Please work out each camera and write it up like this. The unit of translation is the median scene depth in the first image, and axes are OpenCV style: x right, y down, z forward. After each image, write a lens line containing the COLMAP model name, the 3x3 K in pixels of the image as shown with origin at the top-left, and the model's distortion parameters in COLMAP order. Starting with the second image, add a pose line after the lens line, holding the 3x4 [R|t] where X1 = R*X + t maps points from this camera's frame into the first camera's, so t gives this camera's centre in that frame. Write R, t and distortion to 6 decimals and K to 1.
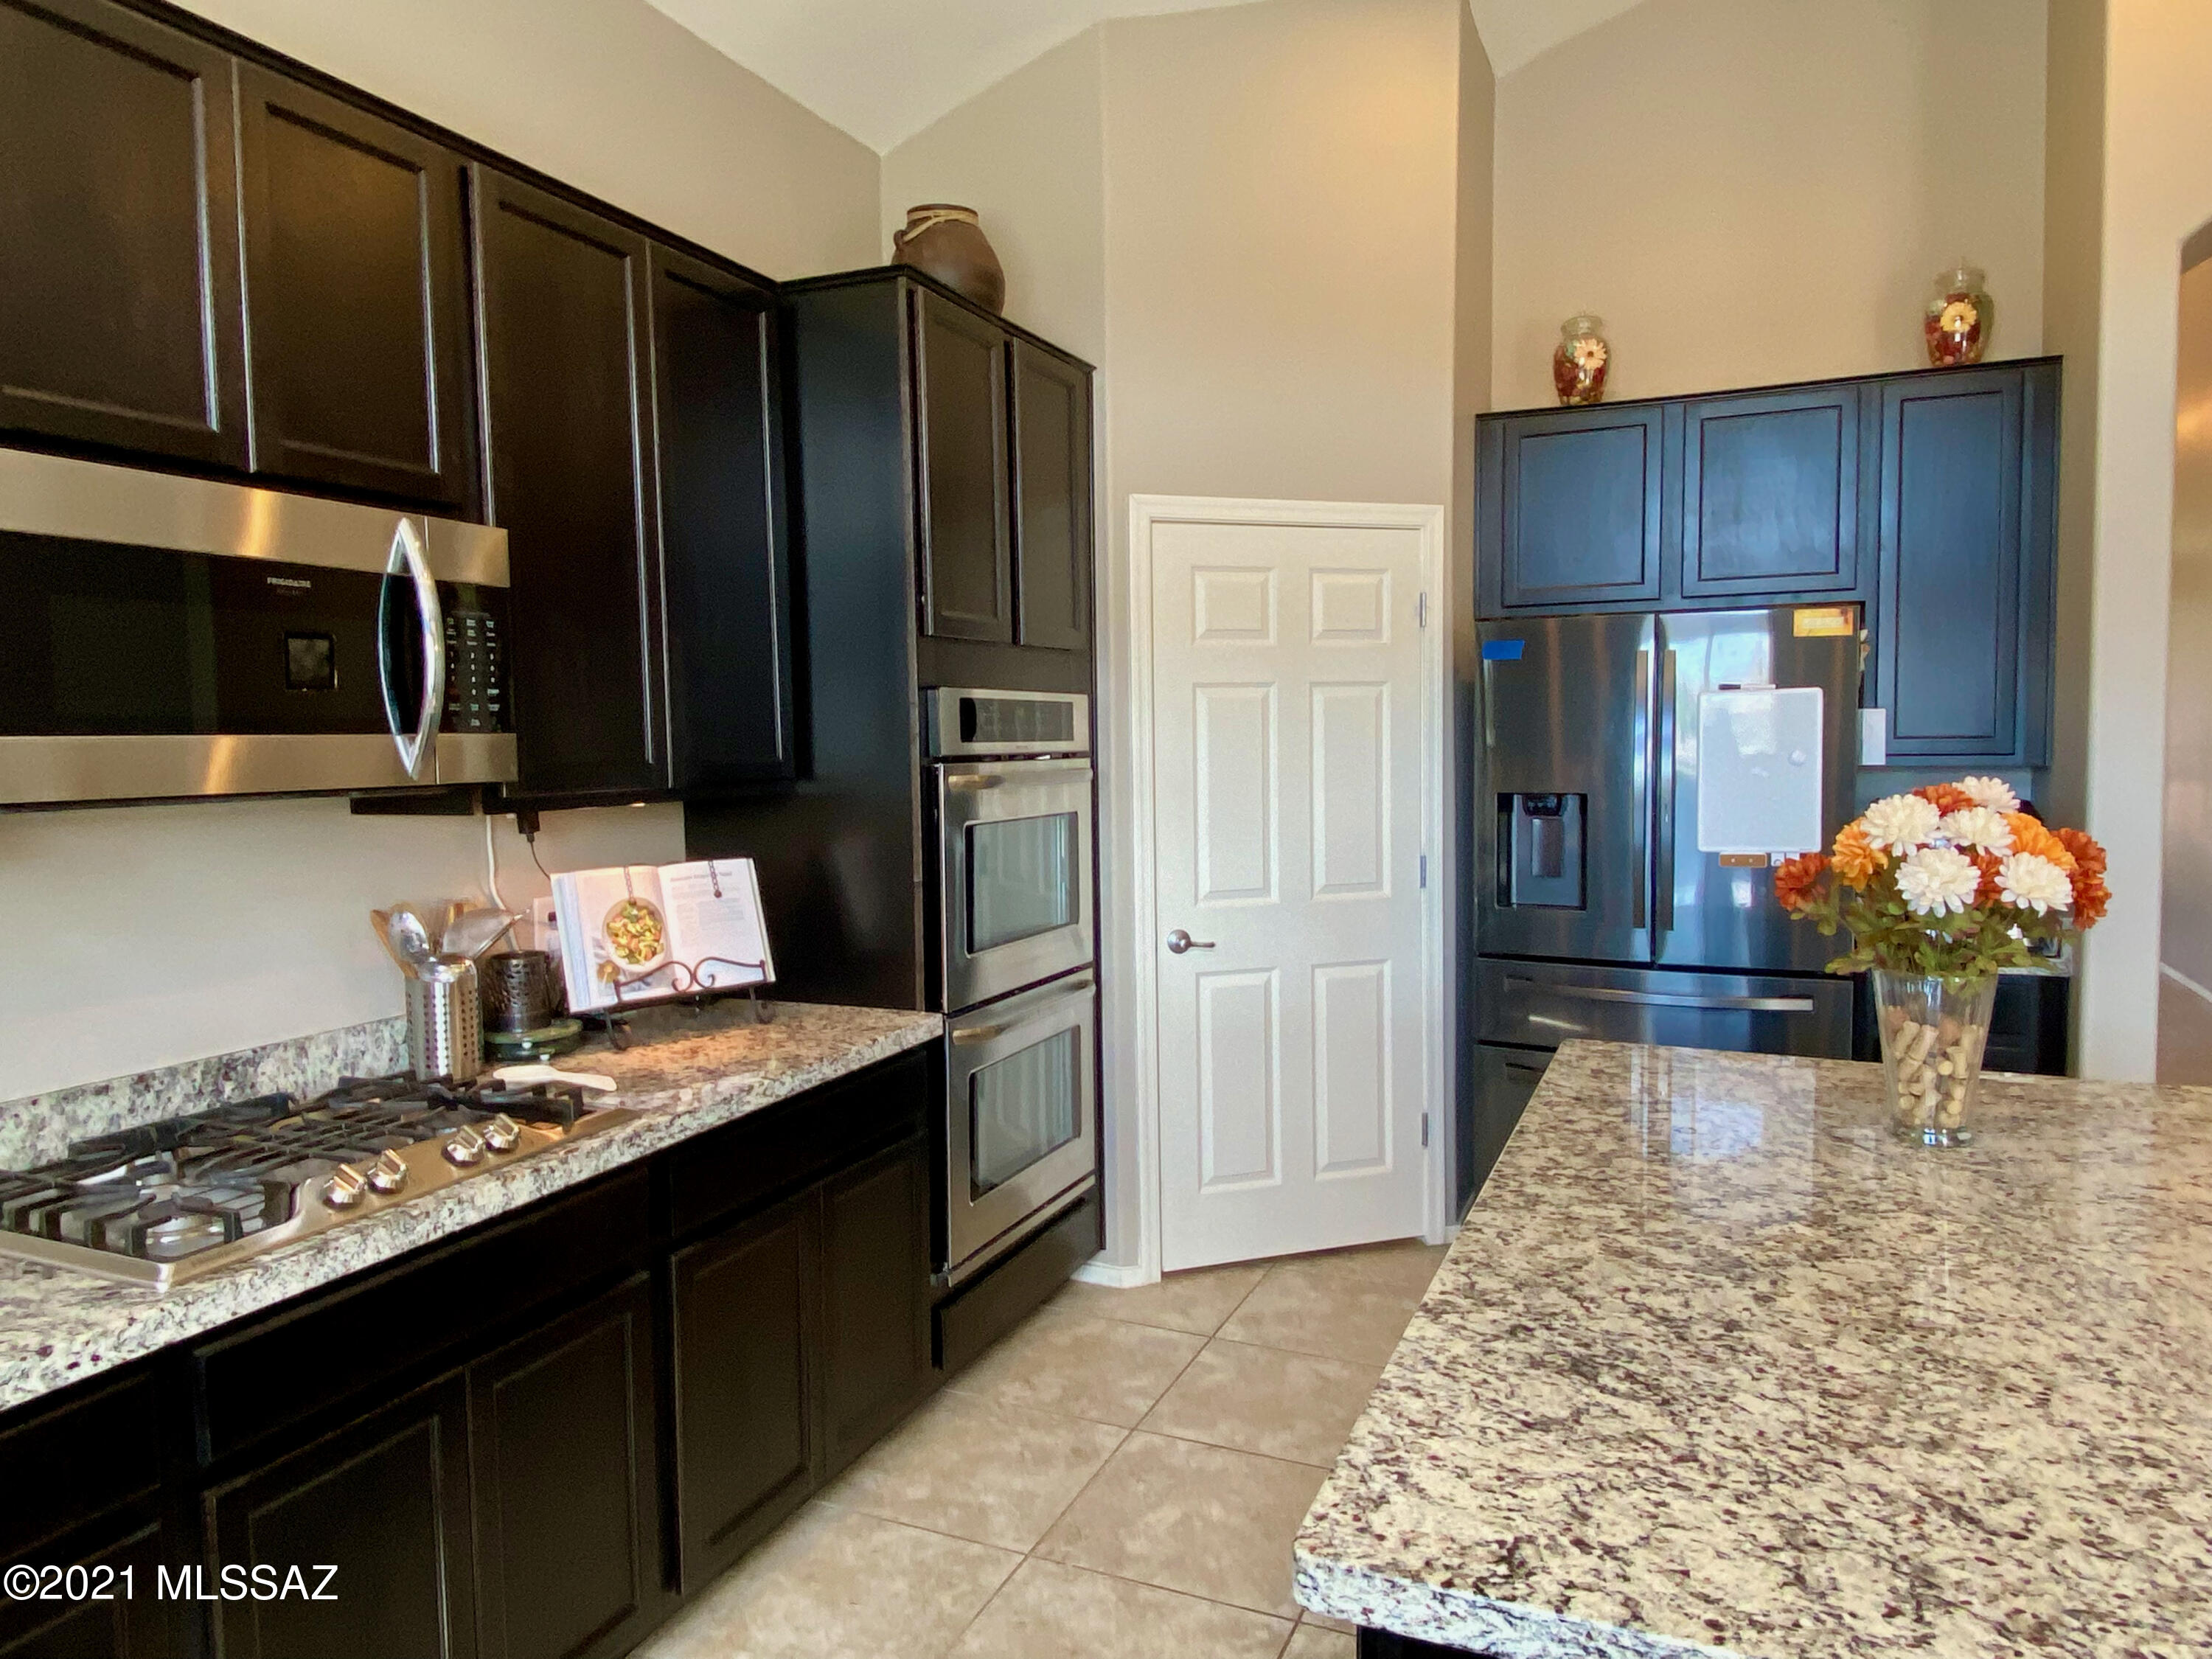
lens RADIAL K [[1438.6, 0, 1097.9], [0, 1438.6, 817.2], [0, 0, 1]] dist [0.028936, -0.030441]
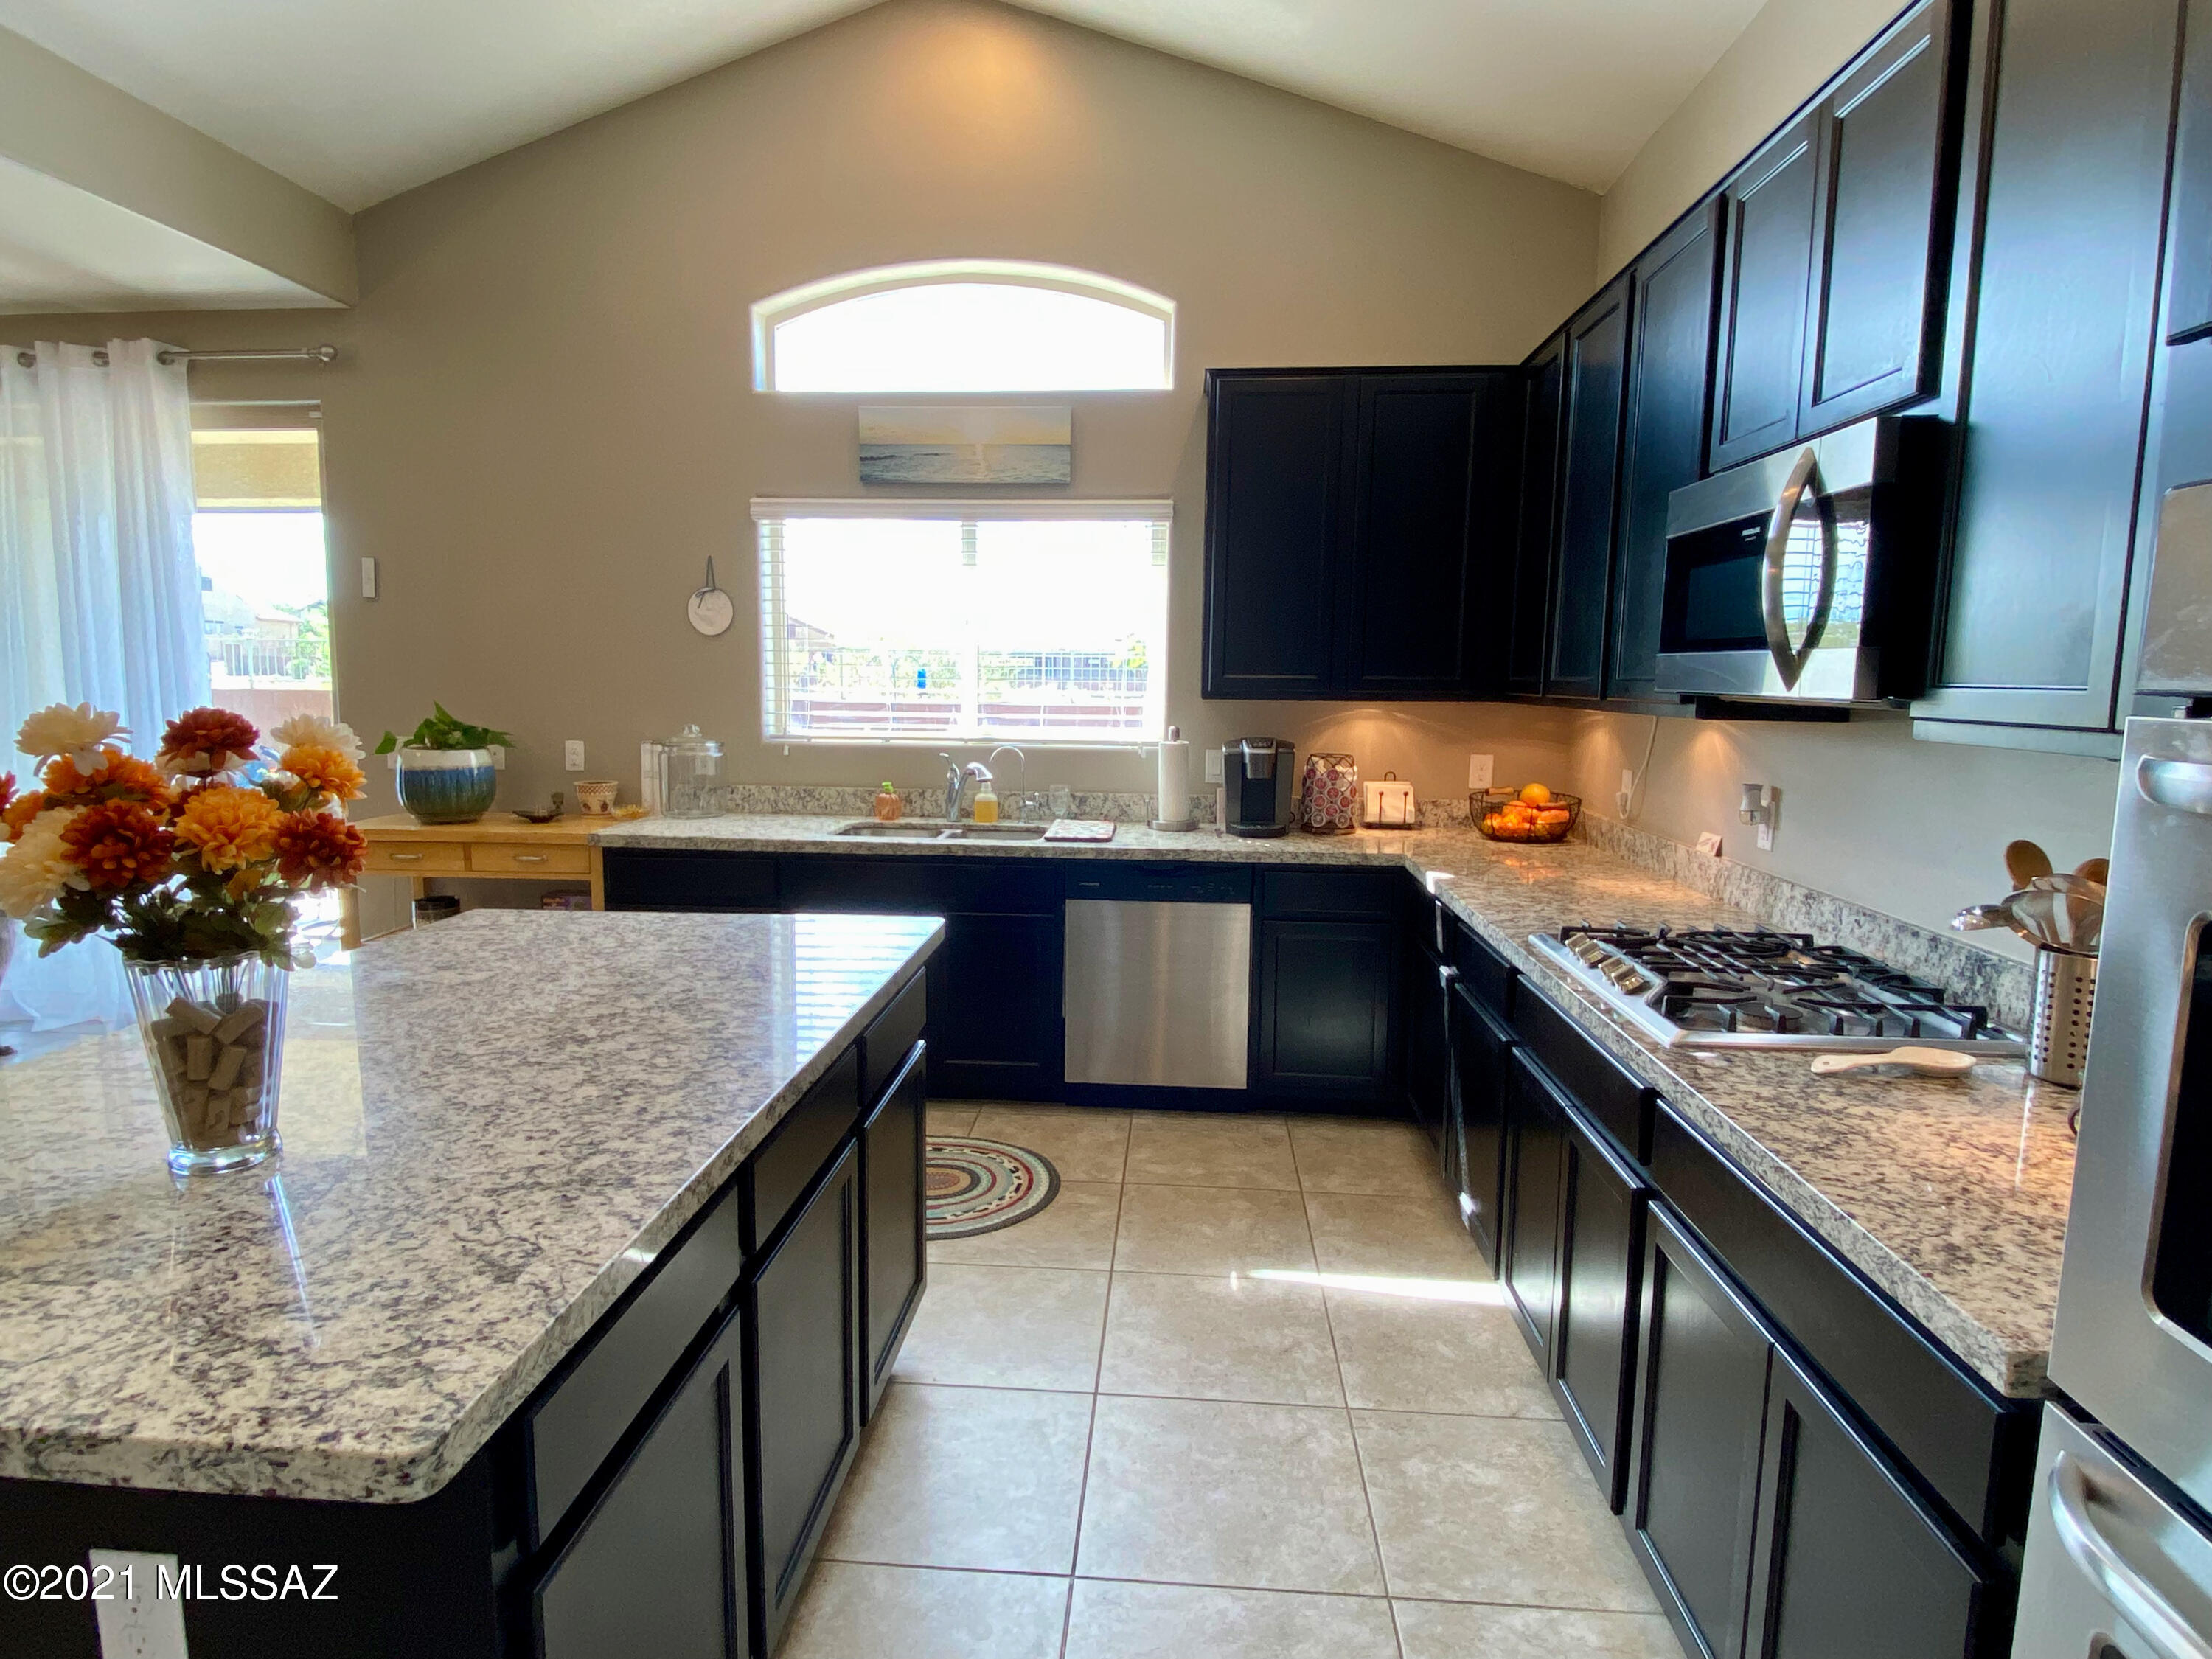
lens RADIAL K [[1194.1, 0, 1100.4], [0, 1194.1, 837.5], [0, 0, 1]] dist [0.015233, -0.022401]
pose [[-0.941718, 0.046128, -0.333227, 0.312837], [-0.021294, 0.980394, 0.195893, -0.080011], [0.335730, 0.191572, -0.922272, 1.614792]]
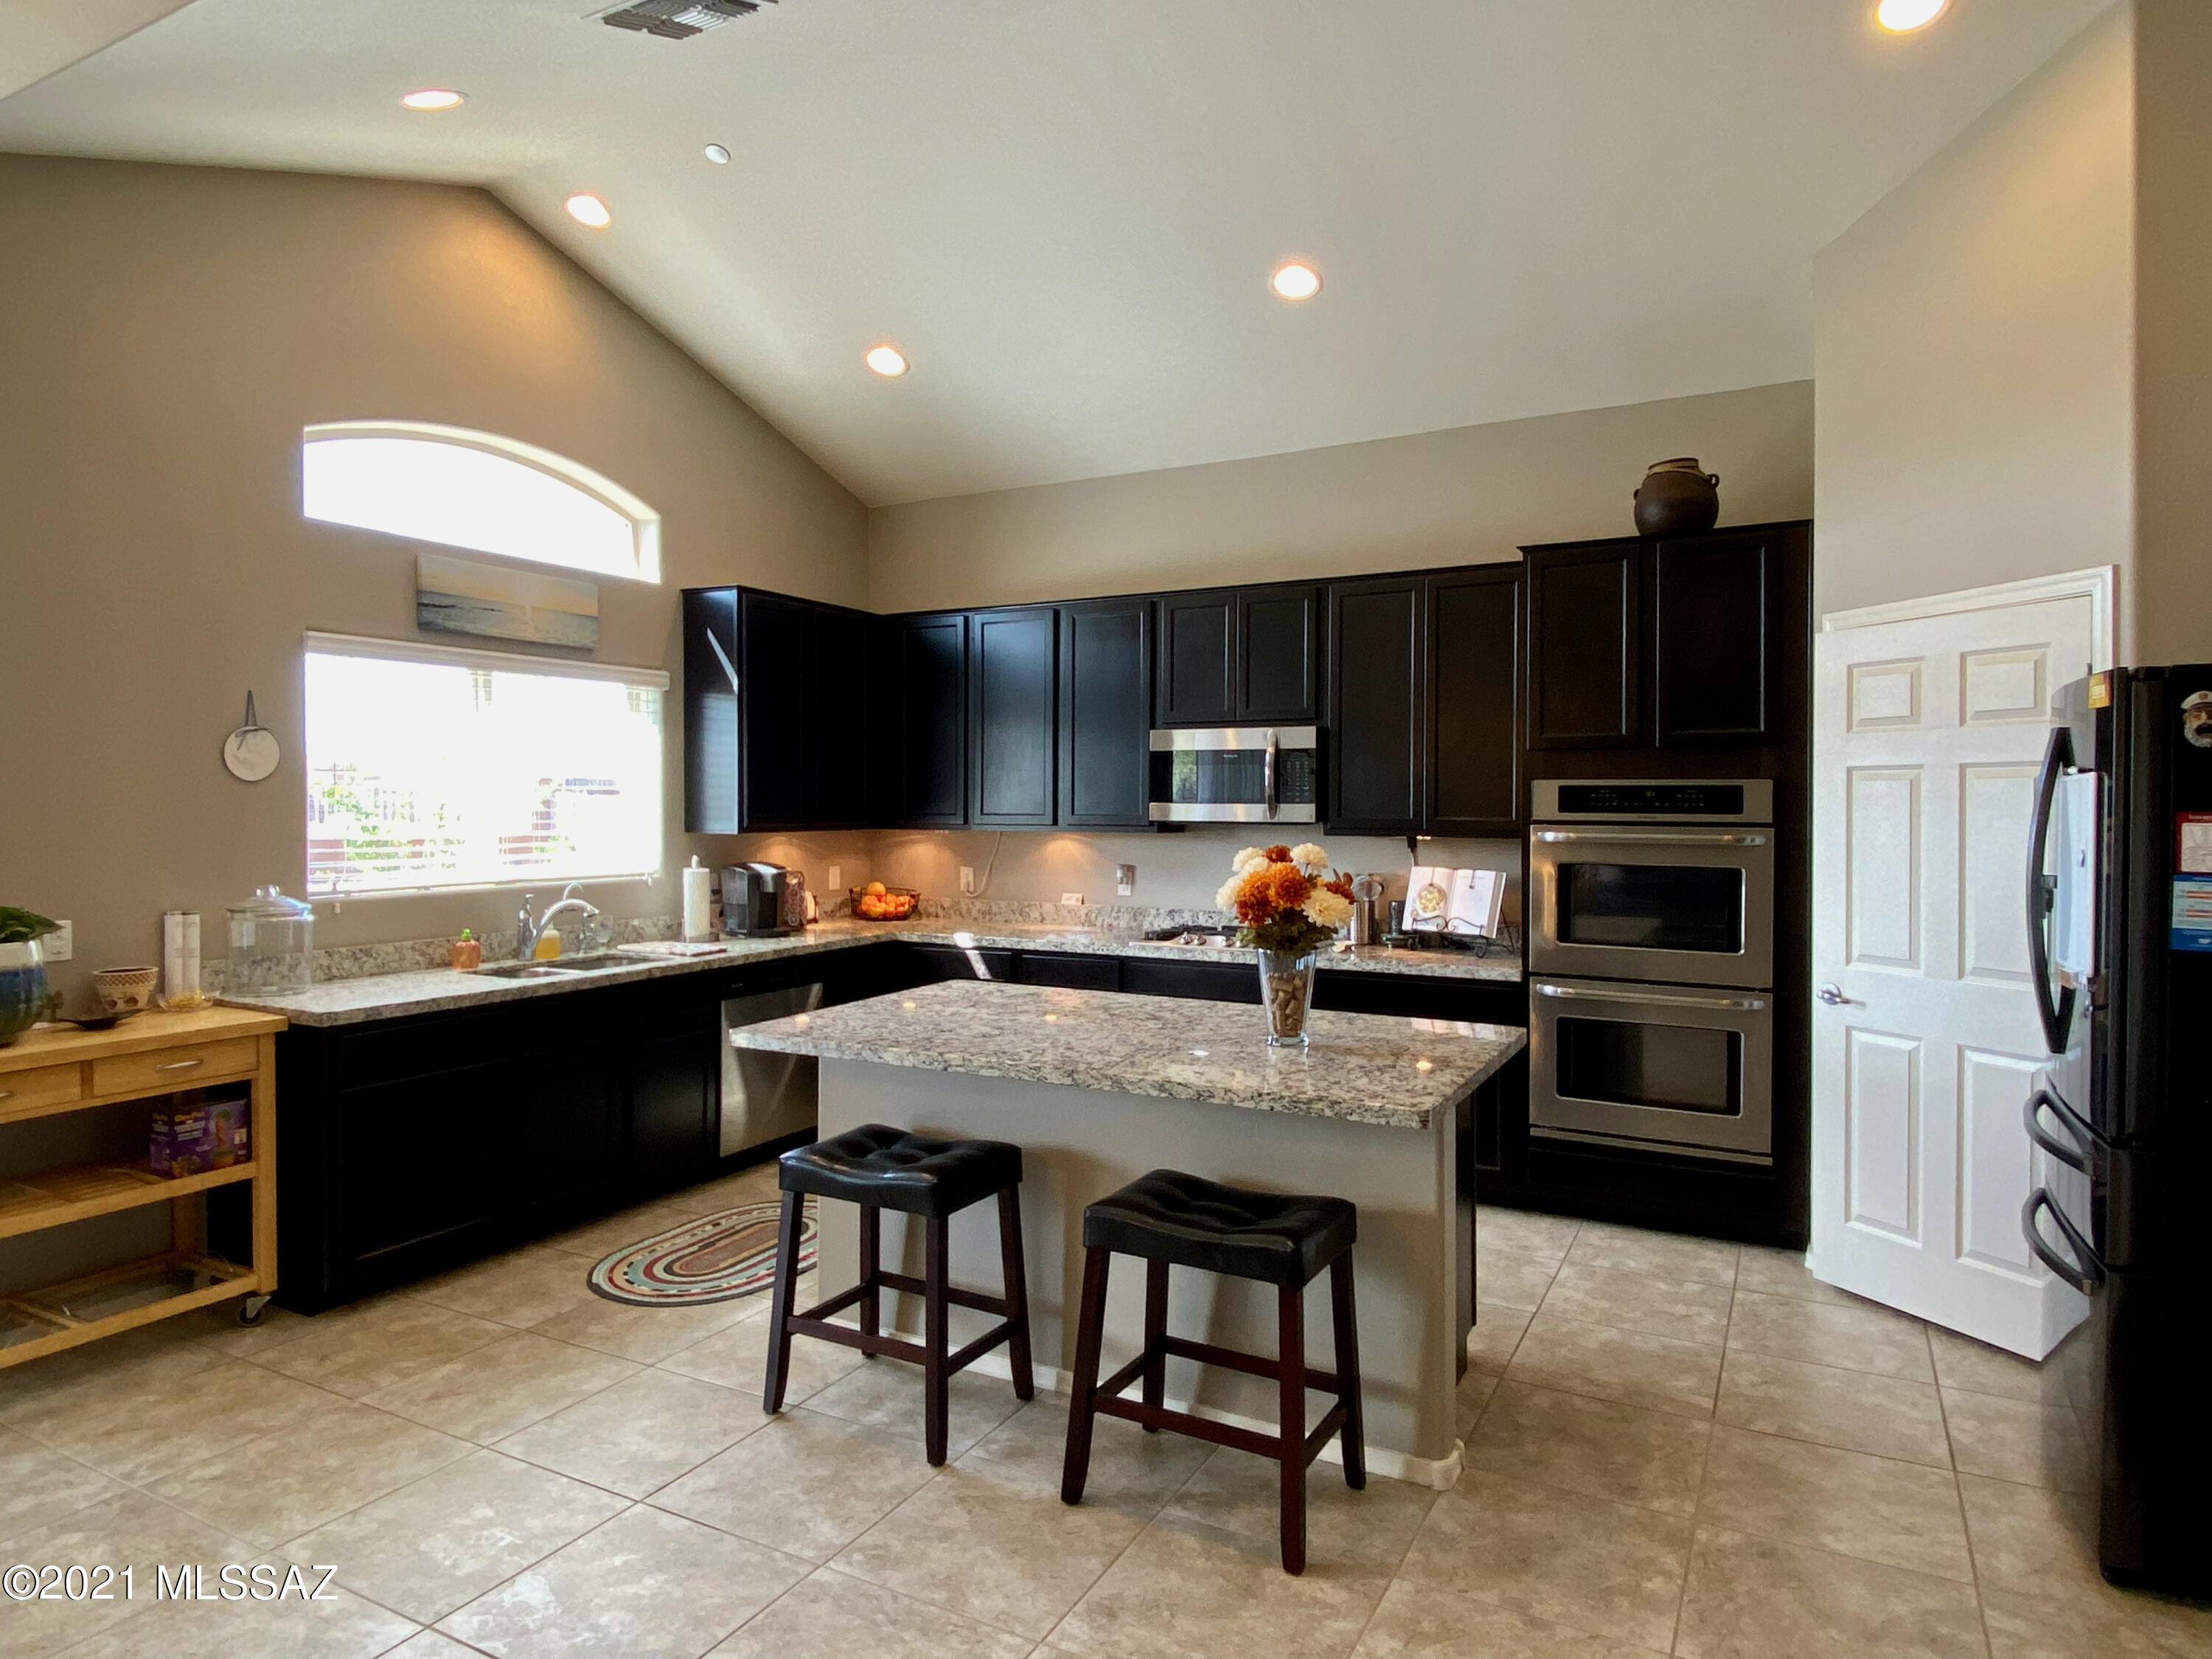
lens RADIAL K [[1302.3, 0, 1096.0], [0, 1302.3, 821.8], [0, 0, 1]] dist [0.019257, -0.012177]
pose [[-0.076308, 0.028142, -0.996687, 2.022957], [-0.061146, 0.997588, 0.032849, -0.081976], [0.995208, 0.063451, -0.074403, 0.818694]]
